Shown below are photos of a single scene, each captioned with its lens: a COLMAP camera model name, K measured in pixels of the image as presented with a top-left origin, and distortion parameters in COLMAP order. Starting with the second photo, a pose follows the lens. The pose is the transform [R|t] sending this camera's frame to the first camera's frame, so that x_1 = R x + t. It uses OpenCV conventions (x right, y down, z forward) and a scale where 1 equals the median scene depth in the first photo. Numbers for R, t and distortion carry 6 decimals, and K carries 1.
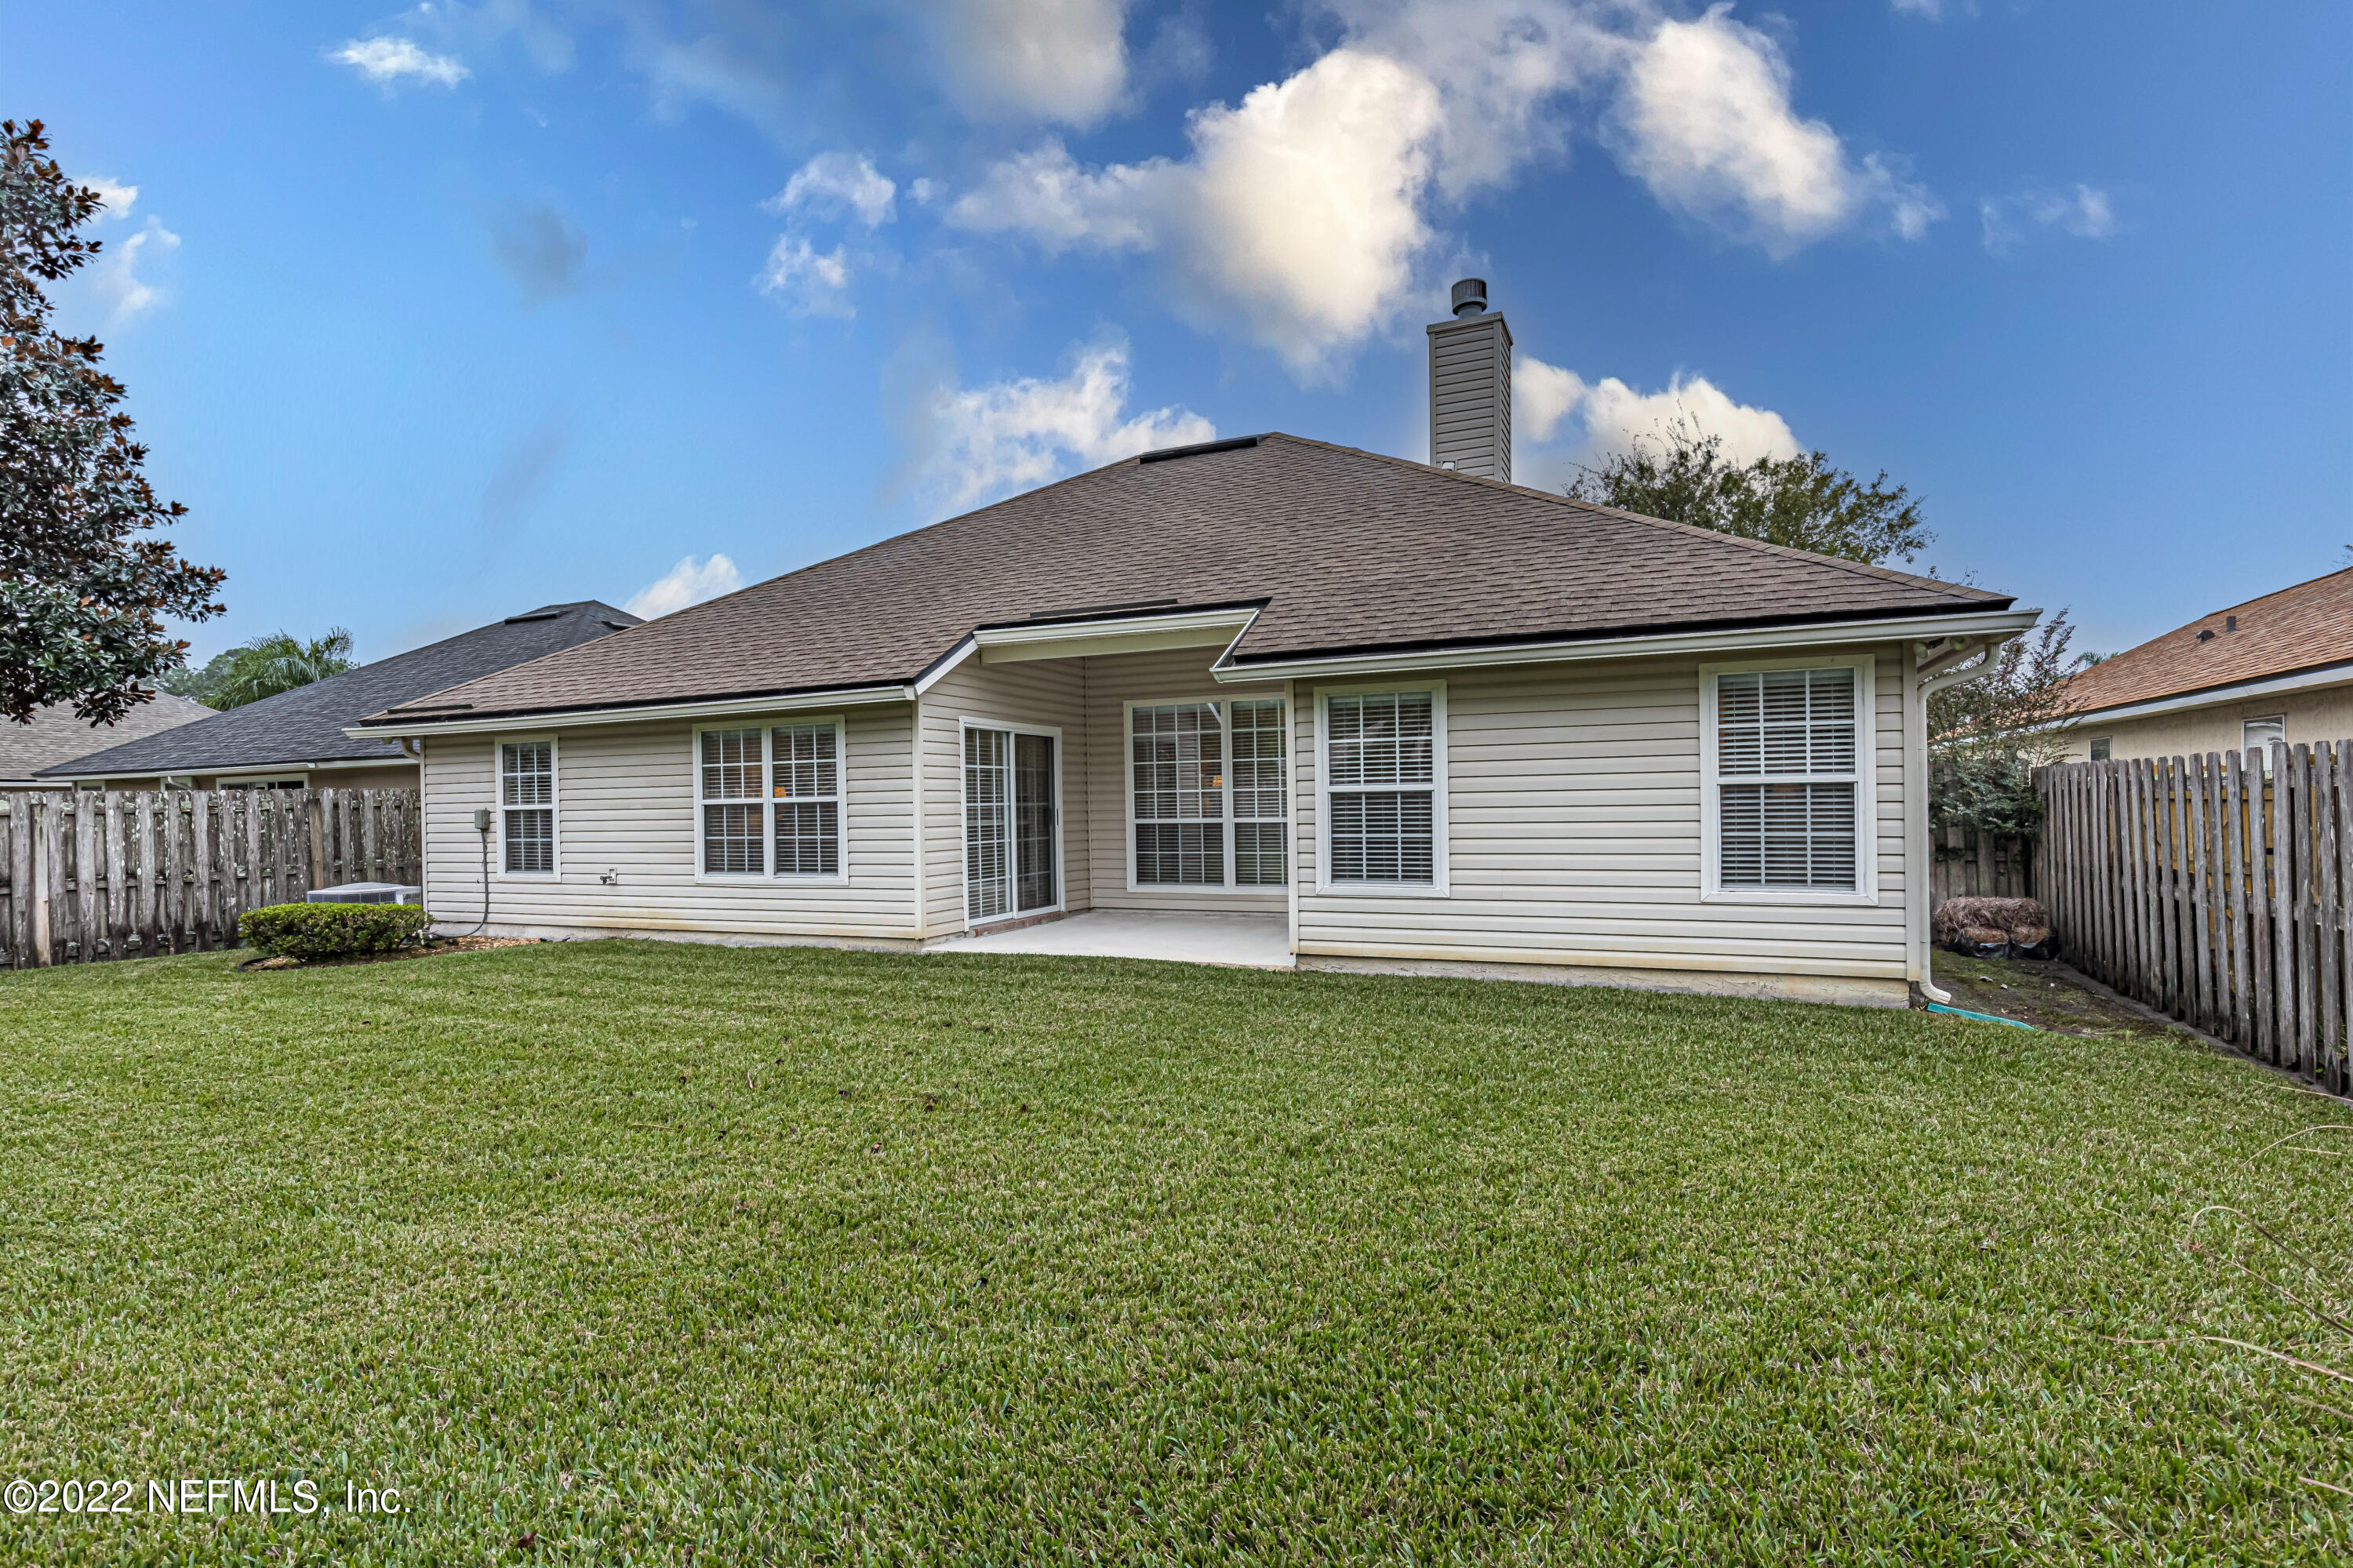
lens RADIAL K [[1261.2, 0, 1171.2], [0, 1261.2, 782.9], [0, 0, 1]] dist [0.004416, -0.000230]
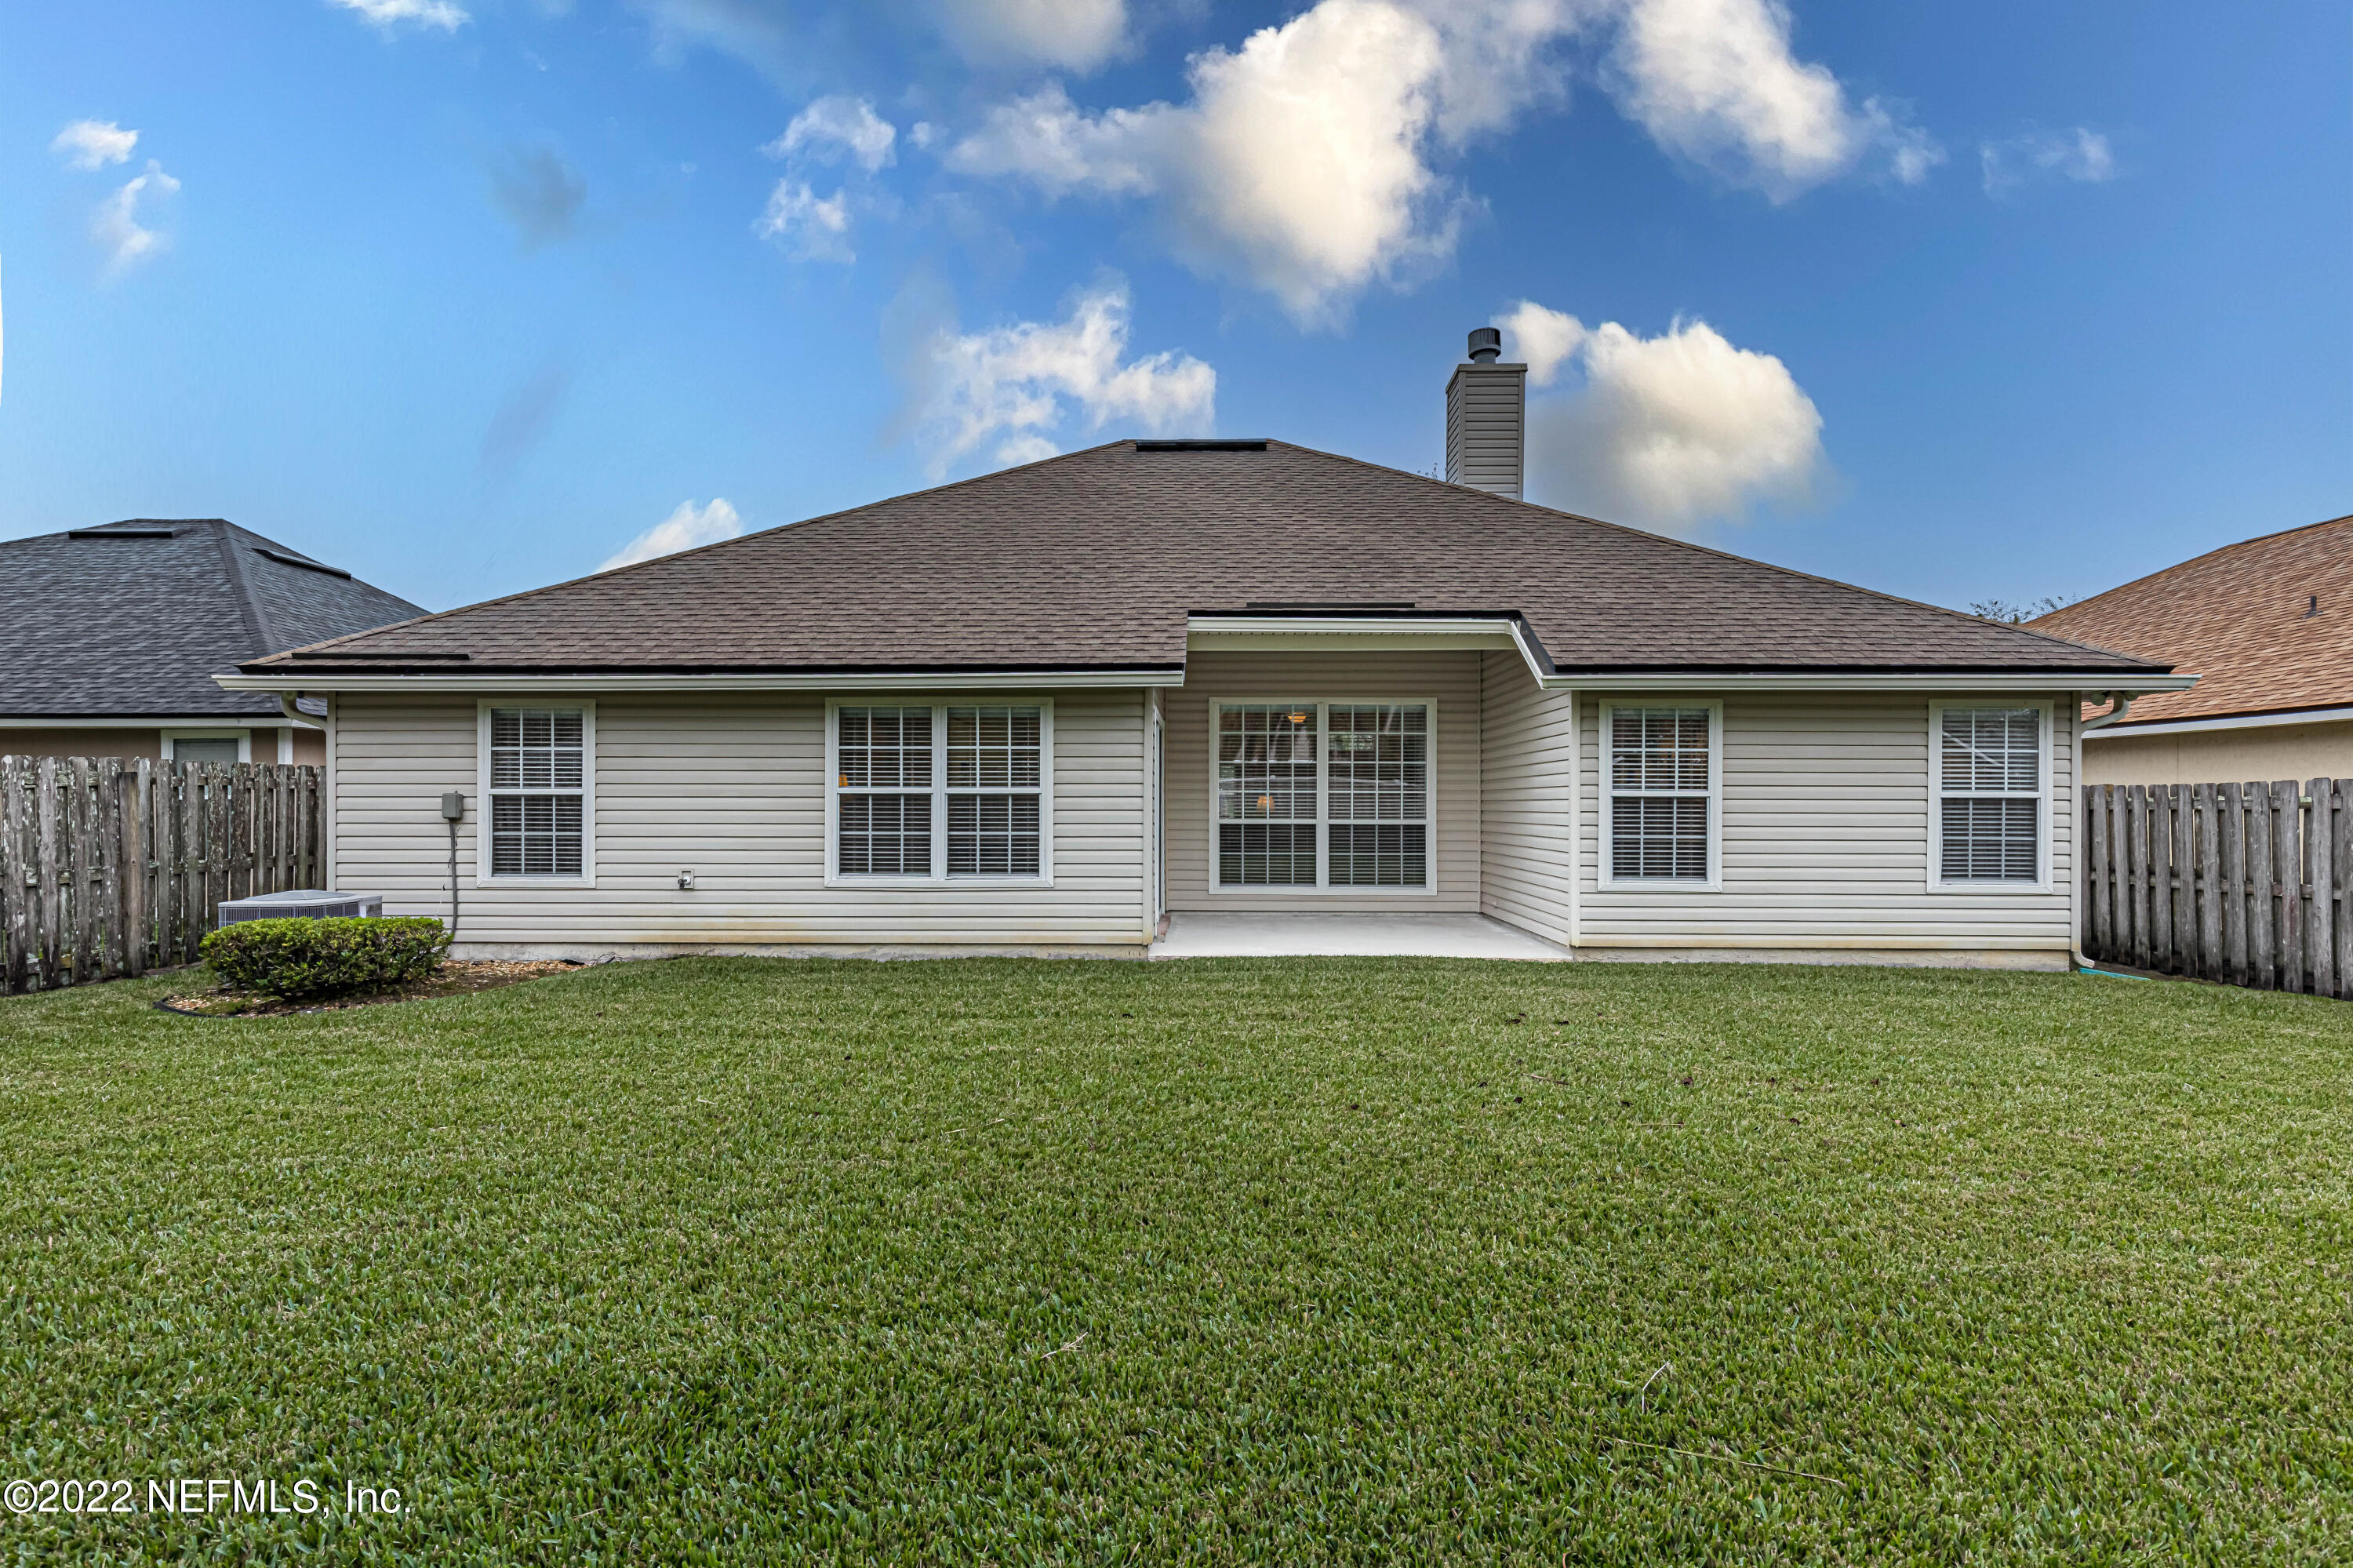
lens RADIAL K [[1261.2, 0, 1189.8], [0, 1261.2, 795.3], [0, 0, 1]] dist [0.004416, -0.000230]
pose [[0.903472, 0.023001, 0.428029, -0.519297], [-0.025601, 0.999672, 0.000317, 0.011866], [-0.427882, -0.011245, 0.903765, 0.135549]]
